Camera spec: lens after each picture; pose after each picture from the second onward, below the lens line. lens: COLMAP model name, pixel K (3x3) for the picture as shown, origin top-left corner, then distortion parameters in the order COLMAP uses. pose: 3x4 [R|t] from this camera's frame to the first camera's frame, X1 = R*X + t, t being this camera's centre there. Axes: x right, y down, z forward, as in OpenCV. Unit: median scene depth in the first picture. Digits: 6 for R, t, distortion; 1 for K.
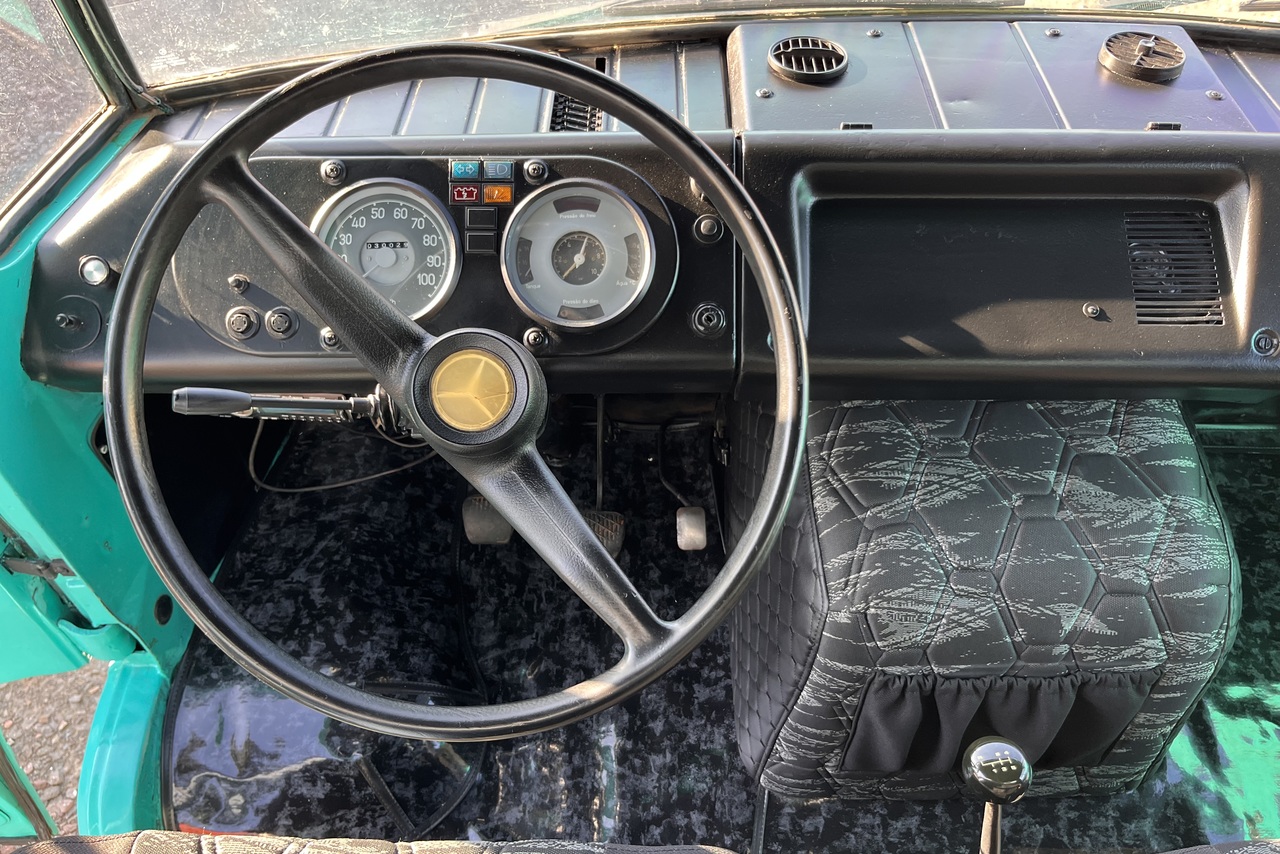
lens RADIAL K [[943.1, 0, 664.0], [0, 943.1, 430.3], [0, 0, 1]] dist [0.048346, -0.067436]
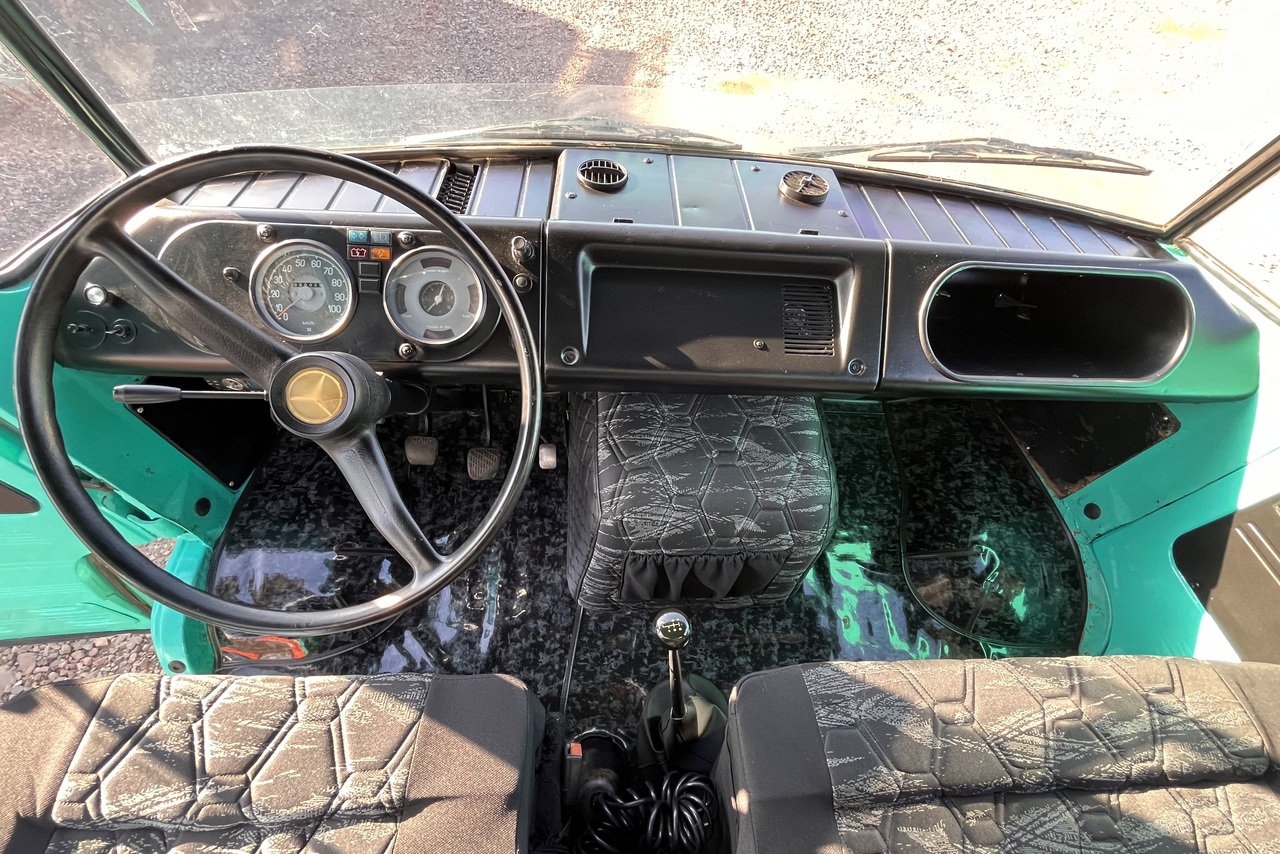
lens RADIAL K [[502.5, 0, 640.0], [0, 502.5, 427.0], [0, 0, 1]] dist [-0.000269, 0.000025]
pose [[0.995425, 0.017867, 0.093859, 0.151192], [-0.026972, 0.994952, 0.096658, -0.056678], [-0.091658, -0.098747, 0.990882, 0.124494]]
